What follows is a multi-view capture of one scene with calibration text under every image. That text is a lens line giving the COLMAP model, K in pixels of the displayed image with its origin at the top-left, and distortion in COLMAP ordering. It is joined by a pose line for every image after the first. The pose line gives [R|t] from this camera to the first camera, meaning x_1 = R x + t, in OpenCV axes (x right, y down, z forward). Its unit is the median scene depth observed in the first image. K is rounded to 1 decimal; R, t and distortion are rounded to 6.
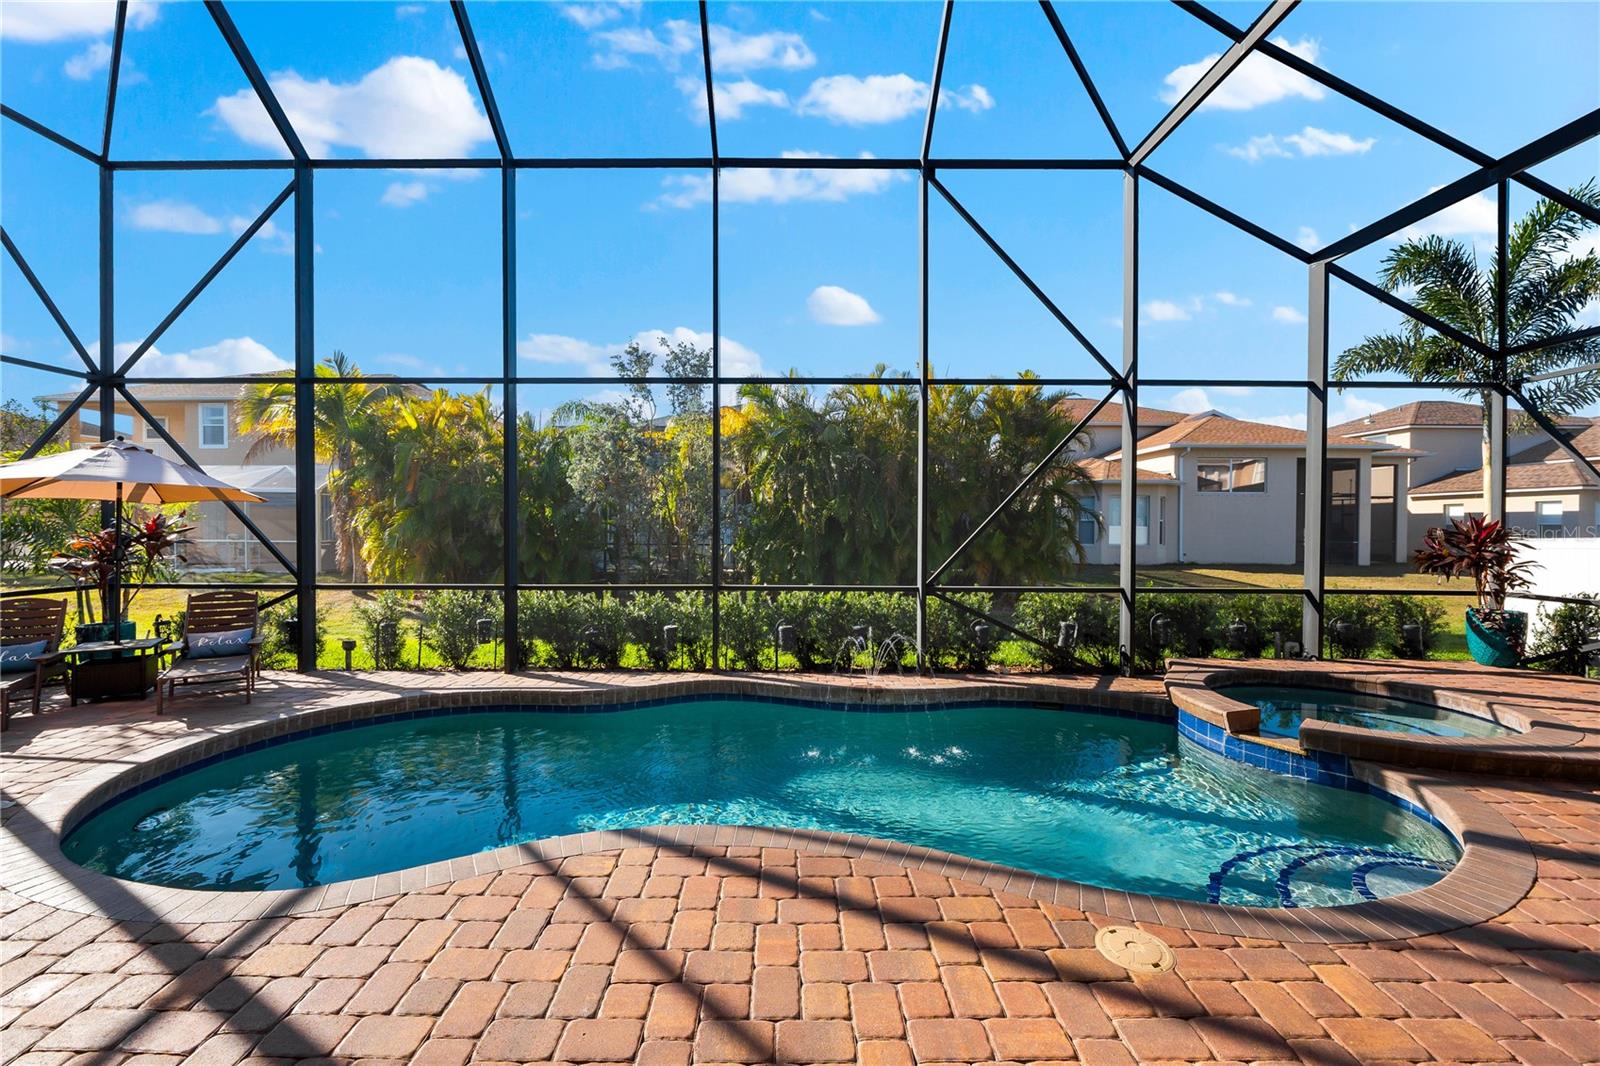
lens RADIAL K [[667.5, 0, 800.0], [0, 667.5, 533.0], [0, 0, 1]] dist [-0.001262, -0.000166]
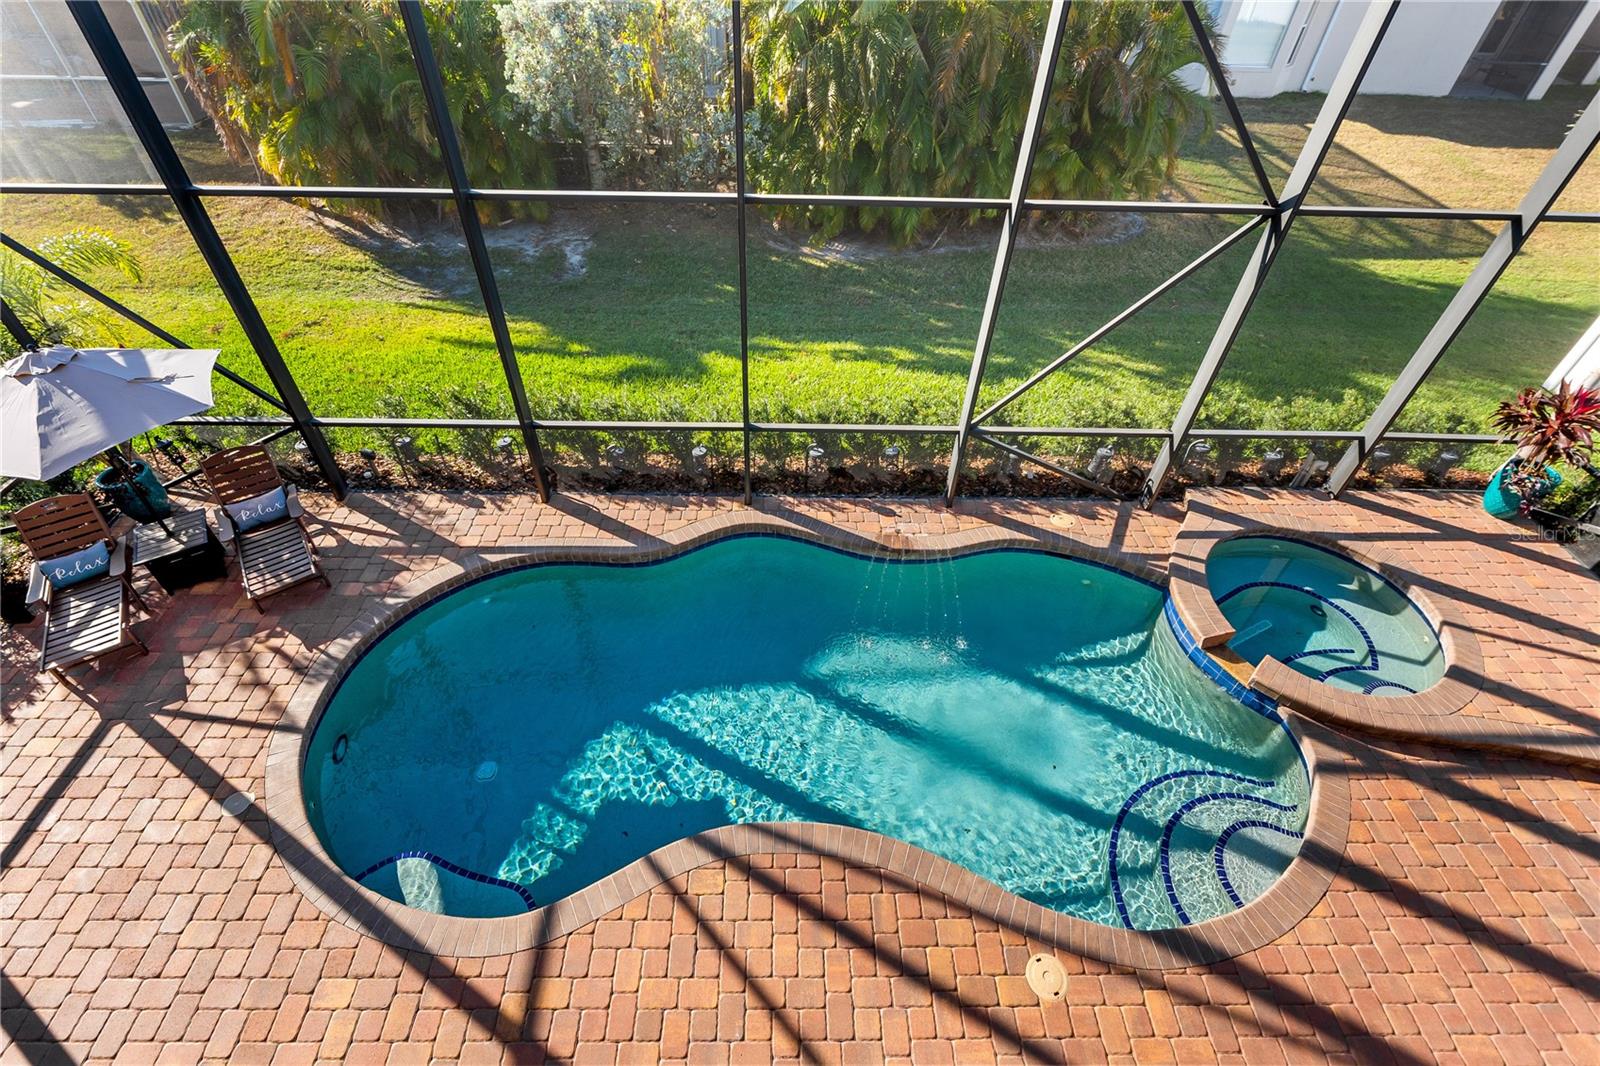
lens RADIAL K [[728.4, 0, 800.0], [0, 728.4, 533.0], [0, 0, 1]] dist [-0.002091, -0.000341]
pose [[0.999521, 0.021252, 0.022504, -0.065979], [-0.030875, 0.736061, 0.676210, -0.492287], [-0.002194, -0.676581, 0.736365, 0.145235]]
